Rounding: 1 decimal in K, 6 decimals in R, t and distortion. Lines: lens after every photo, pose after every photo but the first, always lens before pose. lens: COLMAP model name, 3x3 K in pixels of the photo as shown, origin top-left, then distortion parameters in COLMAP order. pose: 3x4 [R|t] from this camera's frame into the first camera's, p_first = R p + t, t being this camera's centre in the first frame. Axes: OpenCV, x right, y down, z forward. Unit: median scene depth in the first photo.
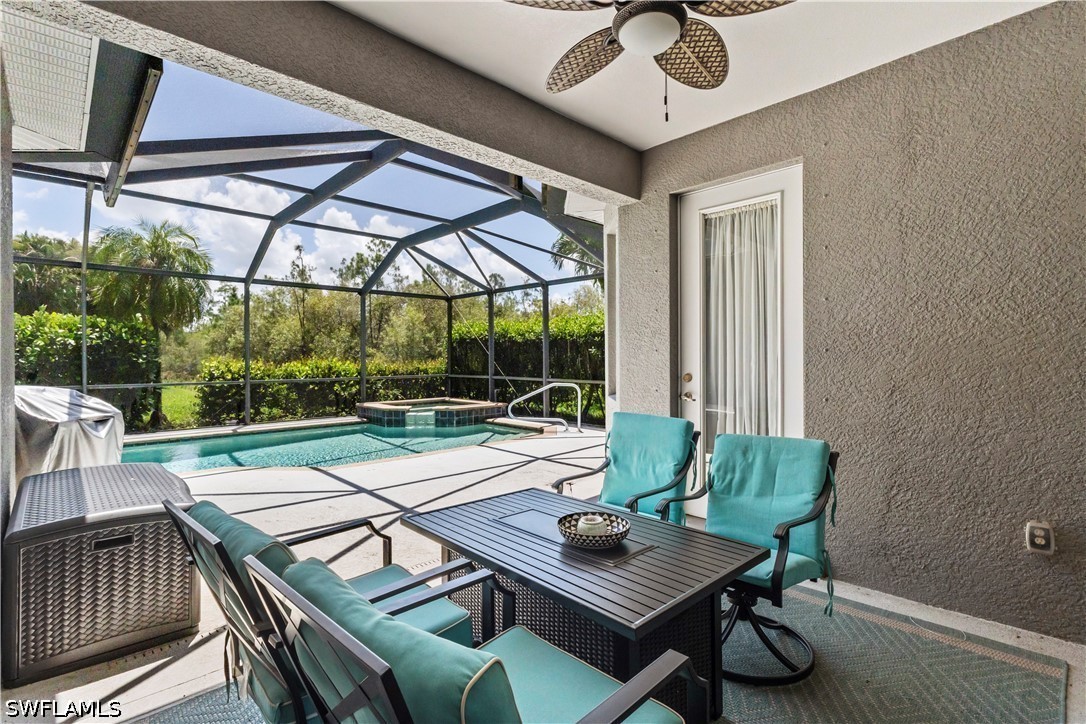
lens RADIAL K [[501.1, 0, 538.5], [0, 501.1, 354.7], [0, 0, 1]] dist [0.003292, 0.000593]
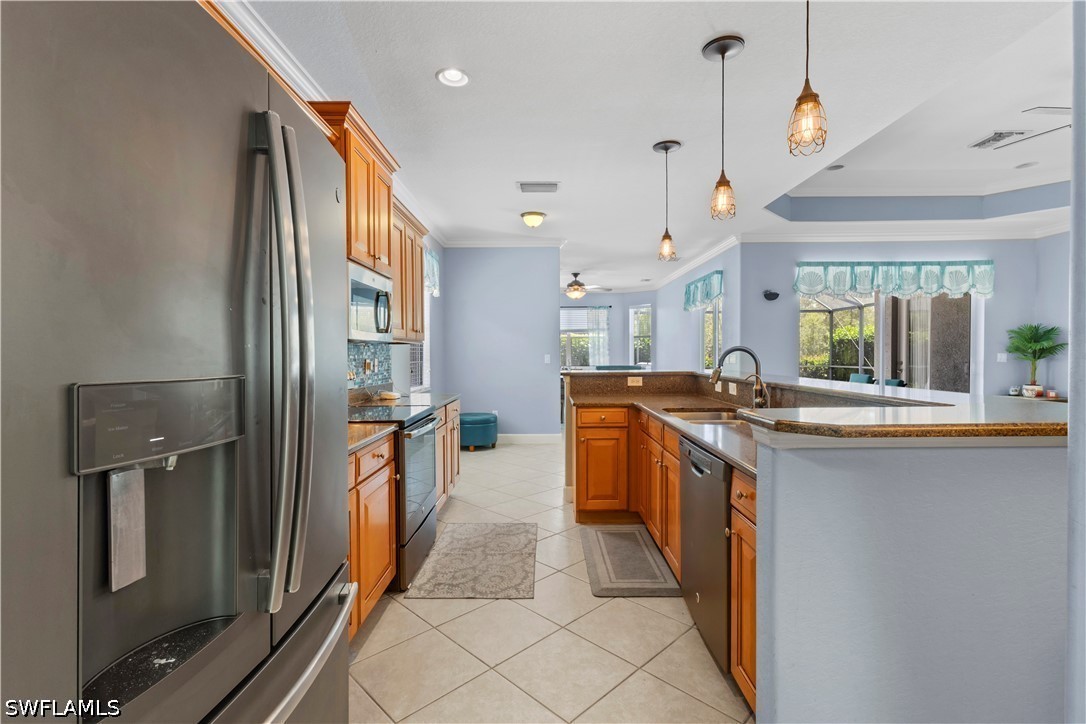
lens RADIAL K [[501.1, 0, 538.5], [0, 501.1, 354.7], [0, 0, 1]] dist [0.003292, 0.000593]
pose [[0.712098, 0.002628, -0.702075, 0.293043], [0.005098, 0.999947, 0.008914, -0.009431], [0.702062, -0.009926, 0.712047, -0.748463]]
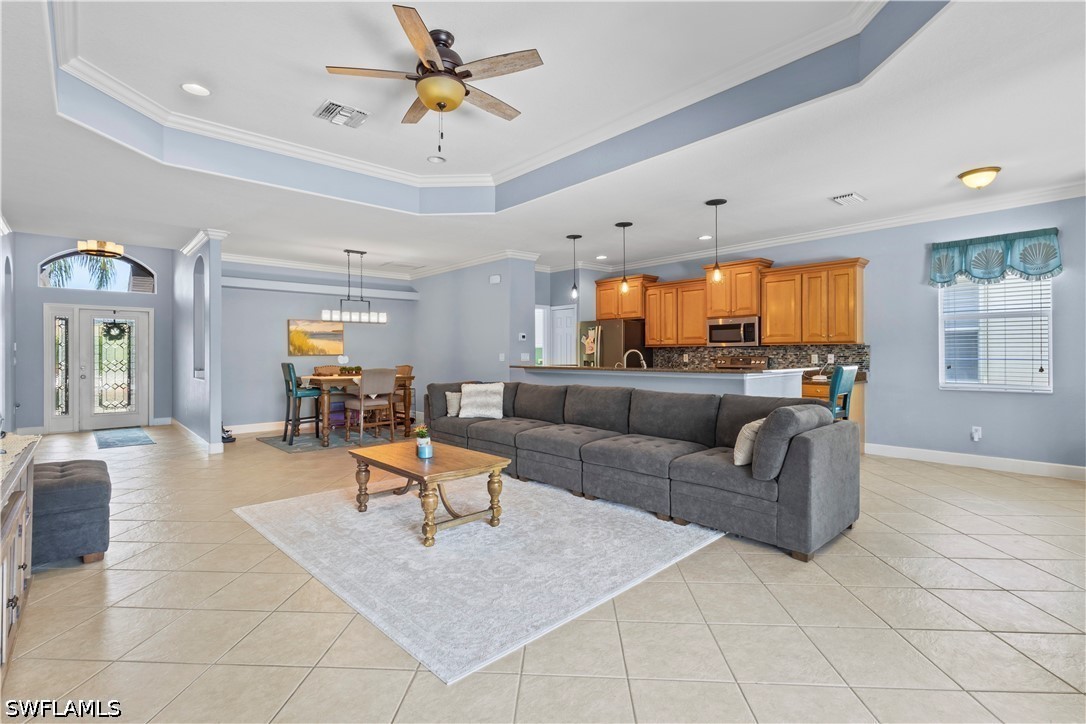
lens RADIAL K [[501.1, 0, 538.5], [0, 501.1, 354.7], [0, 0, 1]] dist [0.003292, 0.000593]
pose [[-0.998818, 0.009921, 0.047589, 0.250636], [0.009815, 0.999949, -0.002475, -0.004529], [-0.047611, -0.002005, -0.998864, 0.125158]]
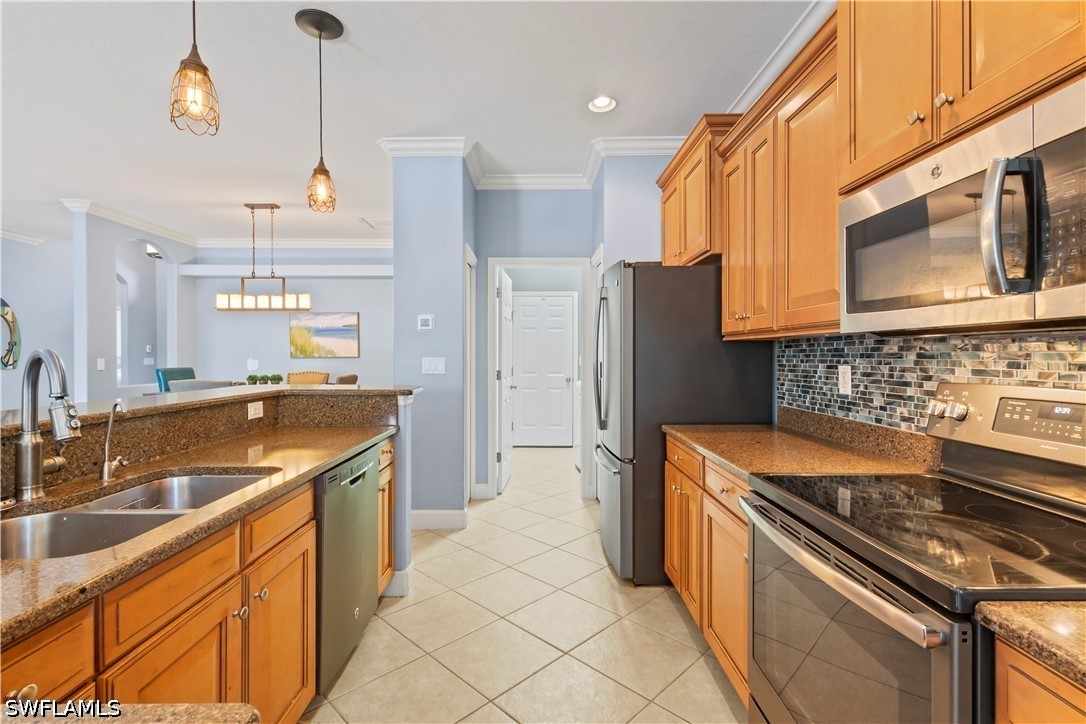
lens RADIAL K [[501.1, 0, 538.5], [0, 501.1, 354.7], [0, 0, 1]] dist [0.003292, 0.000593]
pose [[-0.725209, 0.006102, 0.688502, -0.002810], [0.002026, 0.999975, -0.006729, -0.008507], [-0.688526, -0.003485, -0.725204, -0.452484]]
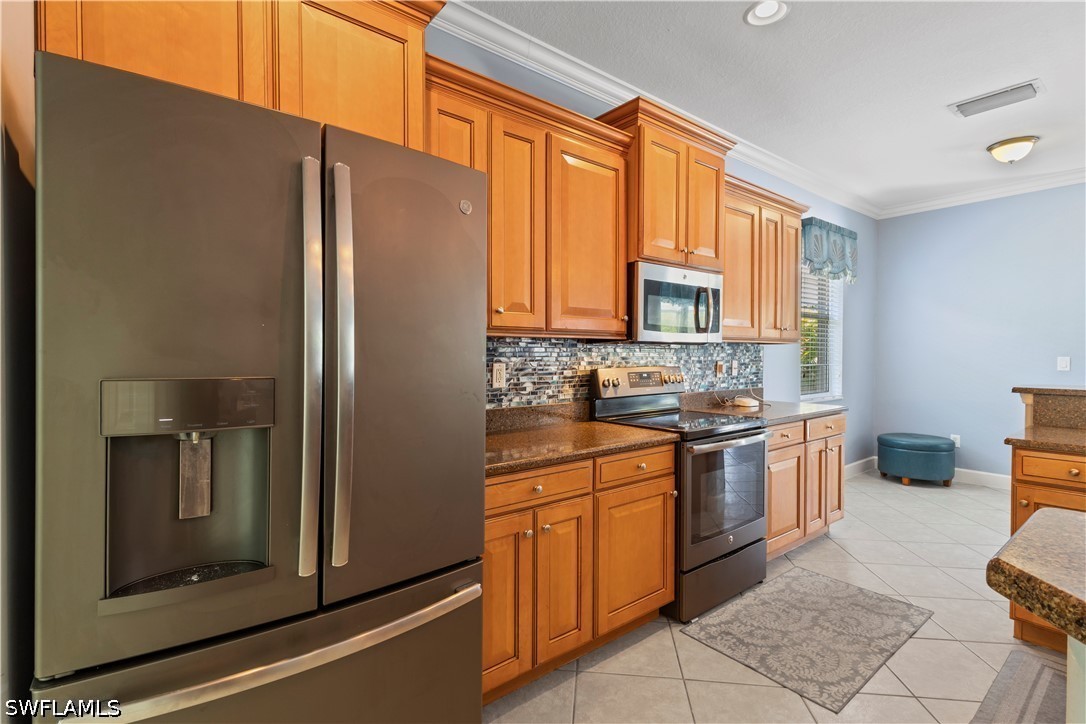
lens RADIAL K [[501.1, 0, 538.5], [0, 501.1, 354.7], [0, 0, 1]] dist [0.003292, 0.000593]
pose [[-0.105182, 0.005862, -0.994436, 0.297782], [0.006501, 0.999965, 0.005207, -0.010447], [0.994432, -0.005917, -0.105217, -0.653927]]
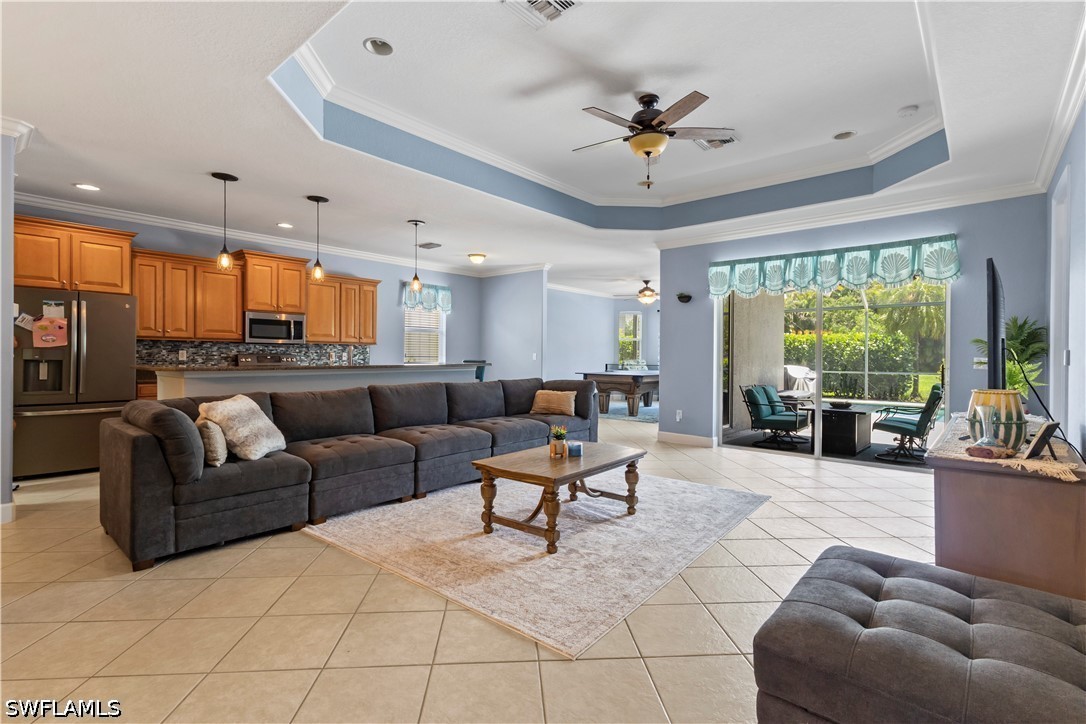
lens RADIAL K [[504.1, 0, 543.5], [0, 504.1, 358.2], [0, 0, 1]] dist [0.006957, 0.000405]
pose [[0.085142, 0.013546, -0.996277, 0.729806], [-0.005166, 0.999900, 0.013153, -0.006036], [0.996355, 0.004027, 0.085204, -0.297741]]
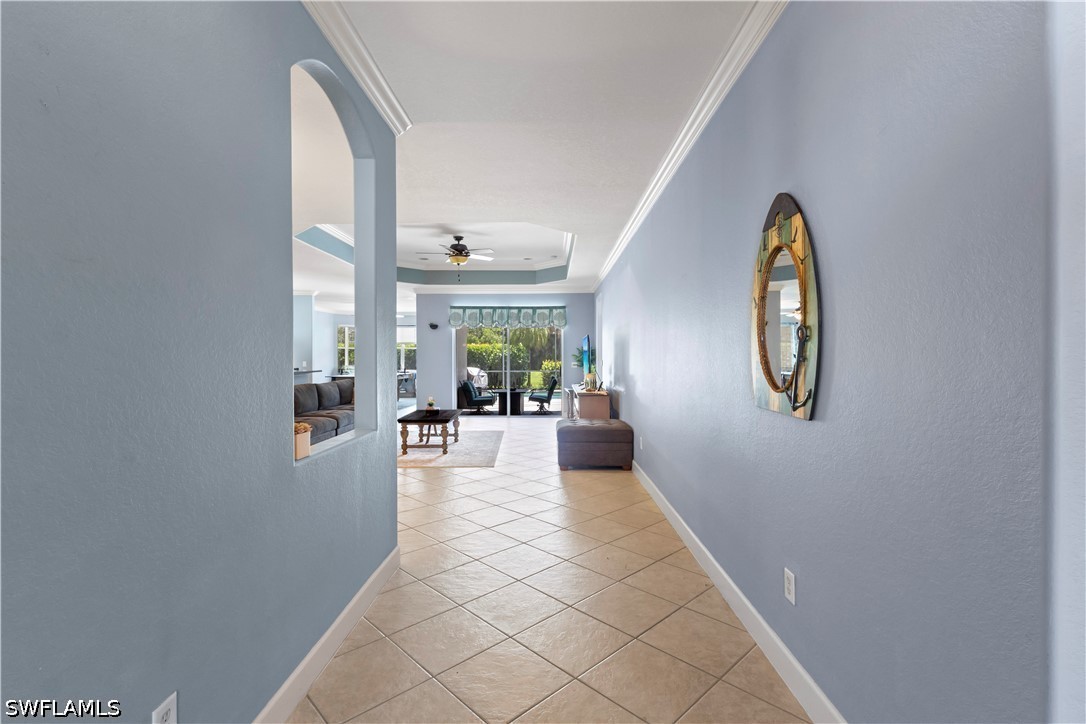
lens RADIAL K [[504.1, 0, 543.5], [0, 504.1, 358.2], [0, 0, 1]] dist [0.006957, 0.000405]
pose [[0.707651, 0.004301, -0.706549, 1.007977], [-0.000897, 0.999986, 0.005189, -0.016922], [0.706562, -0.003038, 0.707645, -0.663210]]
